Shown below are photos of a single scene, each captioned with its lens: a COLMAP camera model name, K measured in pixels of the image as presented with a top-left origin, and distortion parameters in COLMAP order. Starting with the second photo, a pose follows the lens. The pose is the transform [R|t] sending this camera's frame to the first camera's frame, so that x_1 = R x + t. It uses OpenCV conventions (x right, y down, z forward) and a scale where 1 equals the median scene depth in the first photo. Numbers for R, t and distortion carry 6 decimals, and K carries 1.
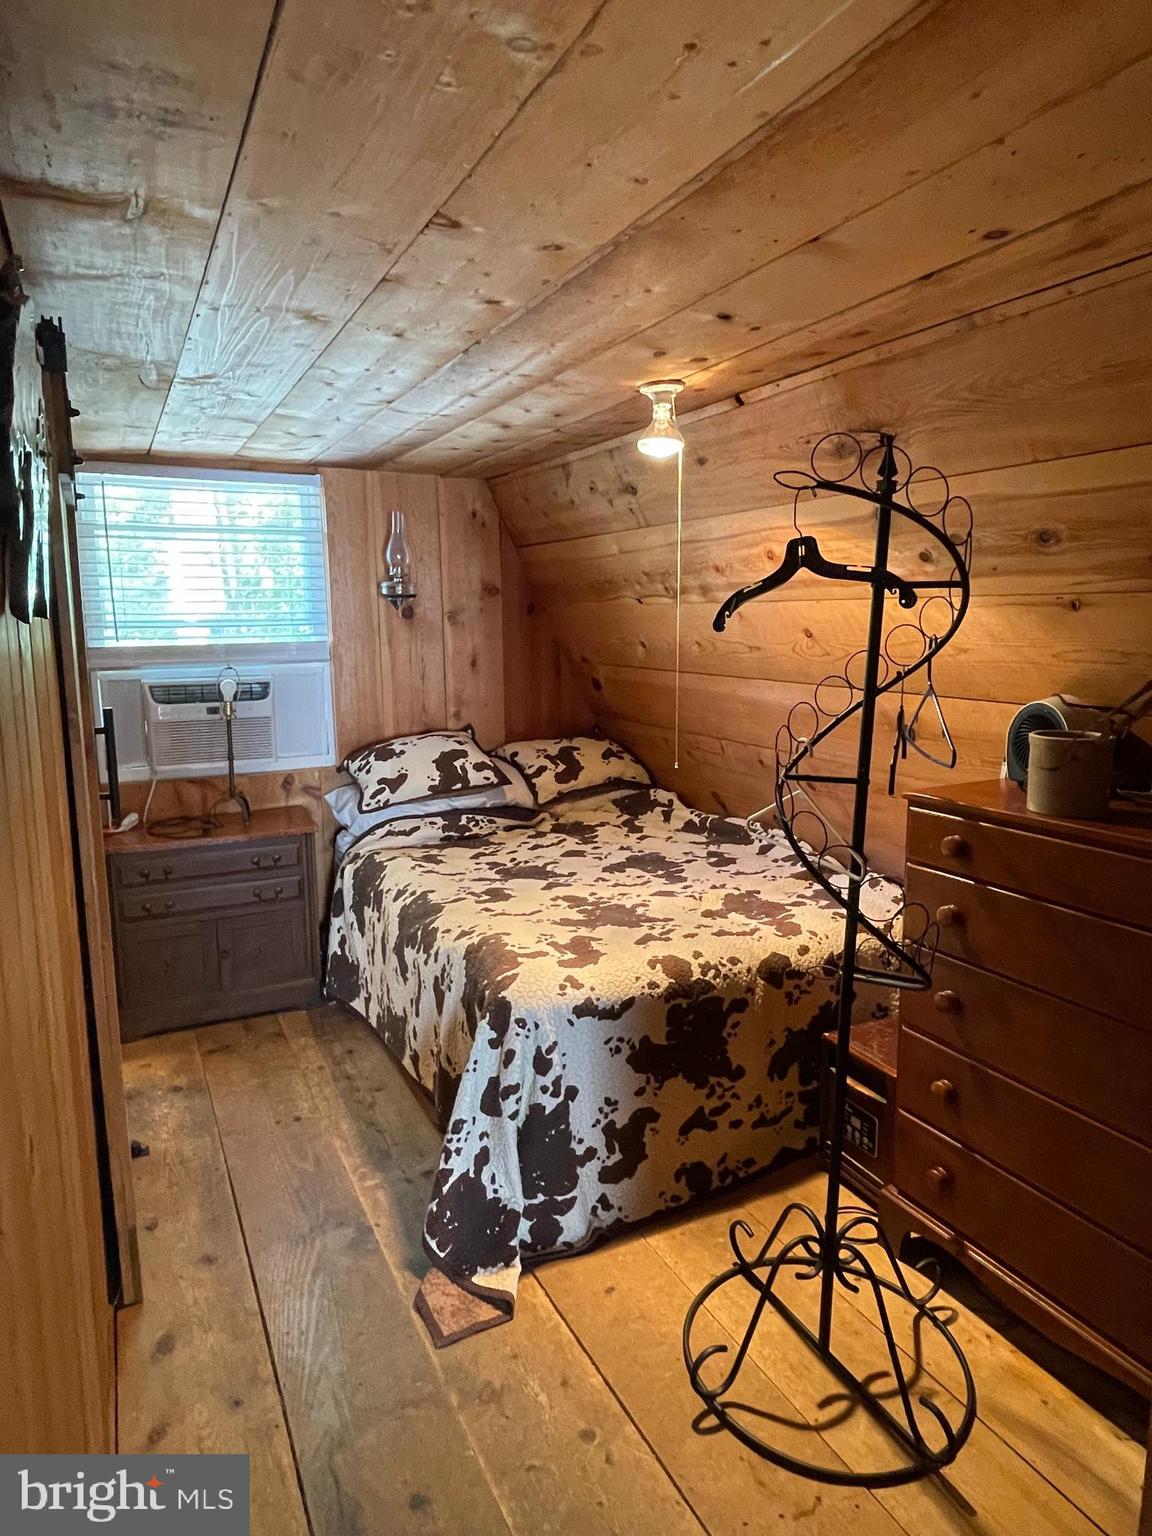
lens RADIAL K [[910.0, 0, 568.4], [0, 910.0, 761.2], [0, 0, 1]] dist [0.001550, -0.006095]
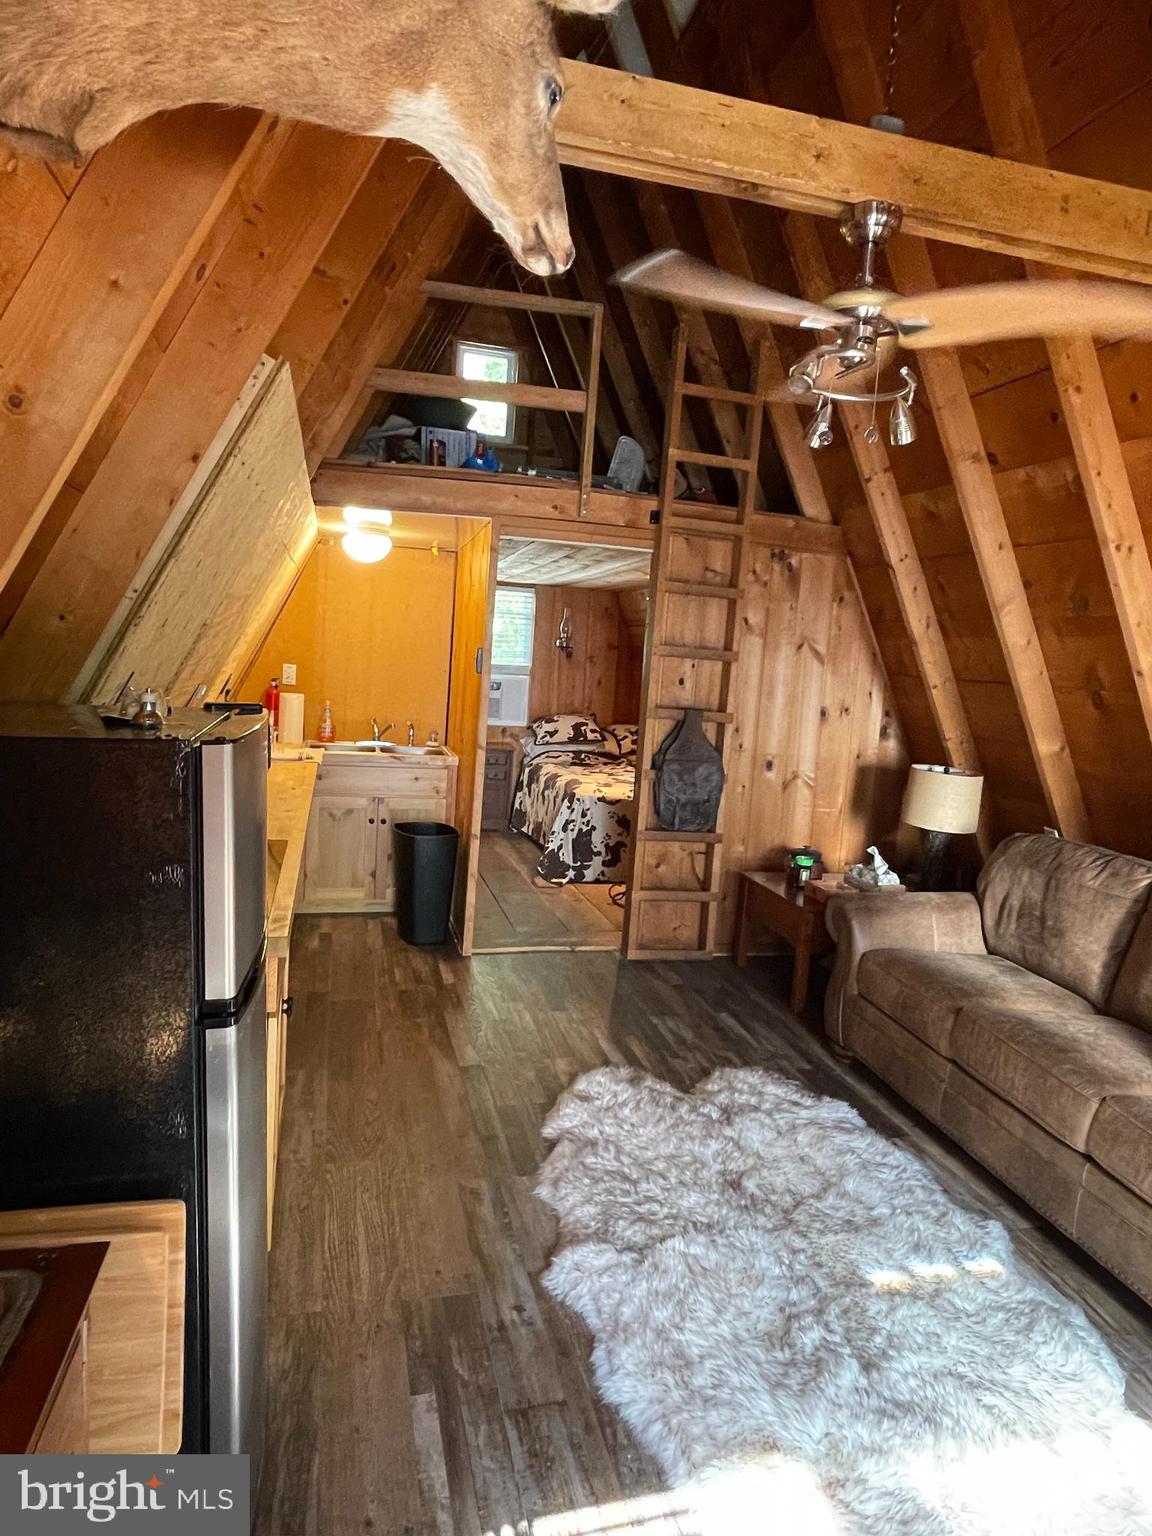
lens RADIAL K [[910.0, 0, 575.5], [0, 910.0, 760.7], [0, 0, 1]] dist [0.001550, -0.006095]
pose [[0.974360, 0.096499, -0.203250, 0.299193], [-0.106802, 0.993462, -0.040326, 0.165472], [0.198030, 0.061000, 0.978296, -1.062099]]
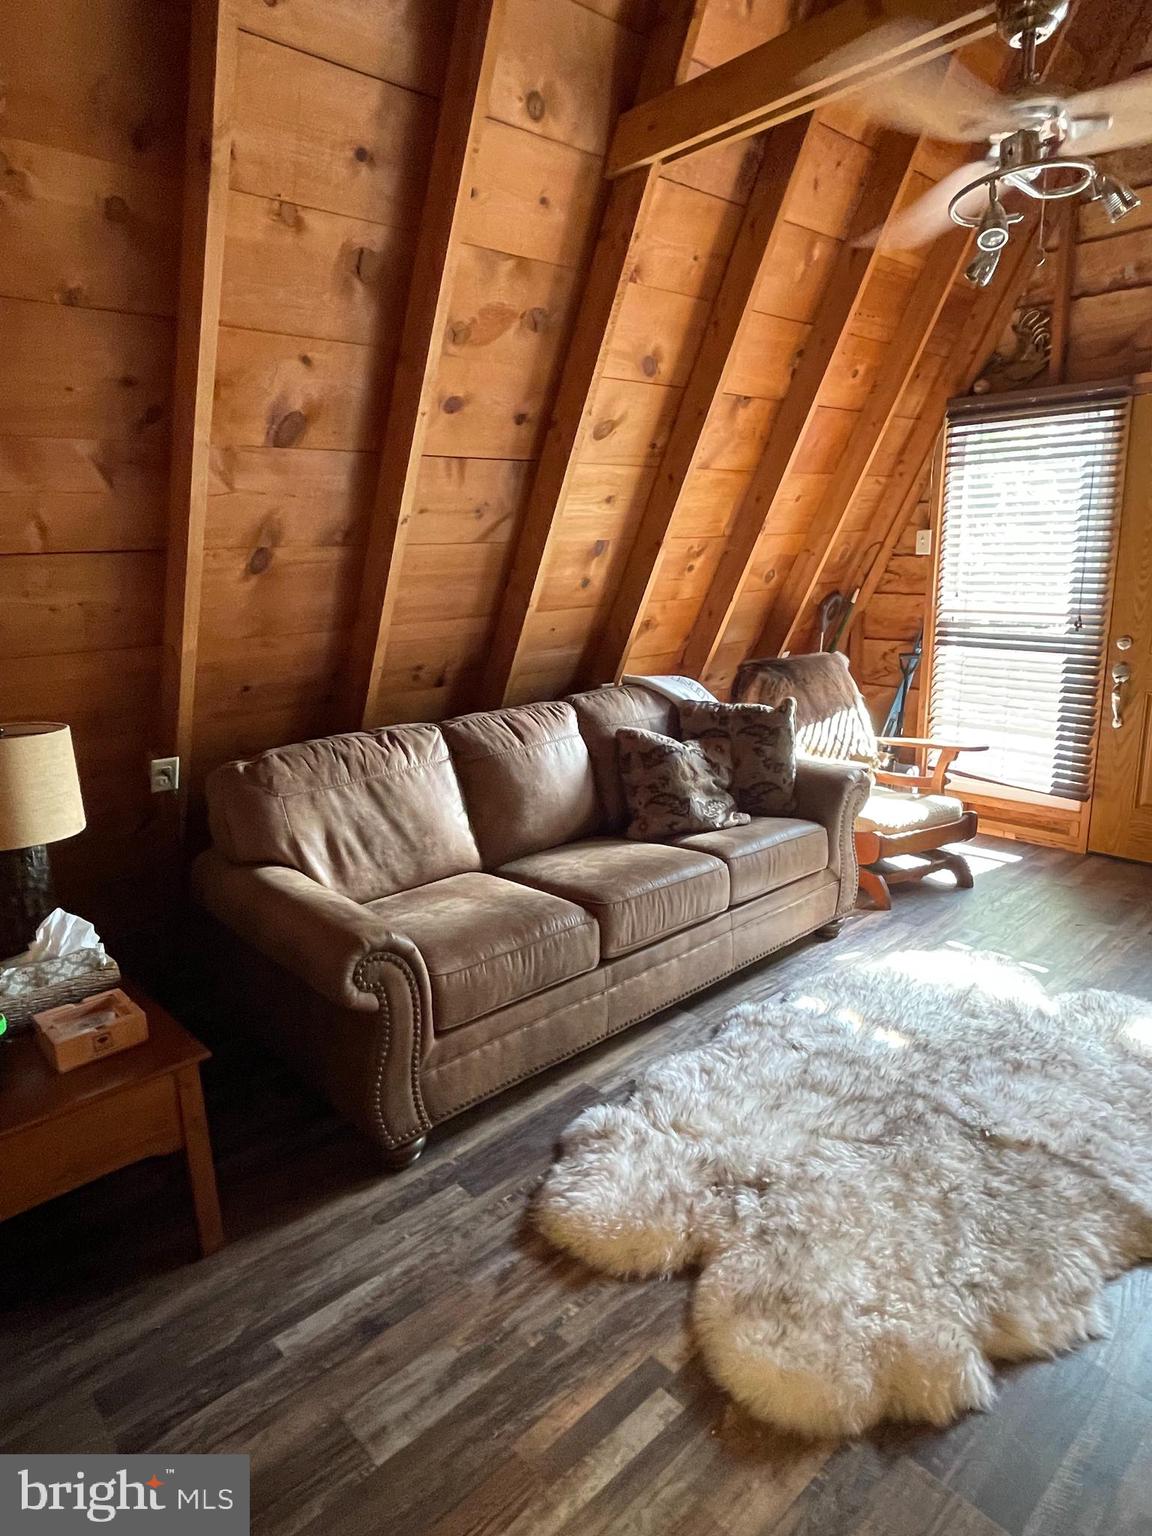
lens RADIAL K [[910.0, 0, 571.0], [0, 910.0, 758.7], [0, 0, 1]] dist [0.001550, -0.006095]
pose [[-0.271154, -0.203354, 0.940810, -0.155659], [0.193830, 0.945869, 0.260312, 0.012596], [-0.942818, 0.252941, -0.217060, -0.056969]]
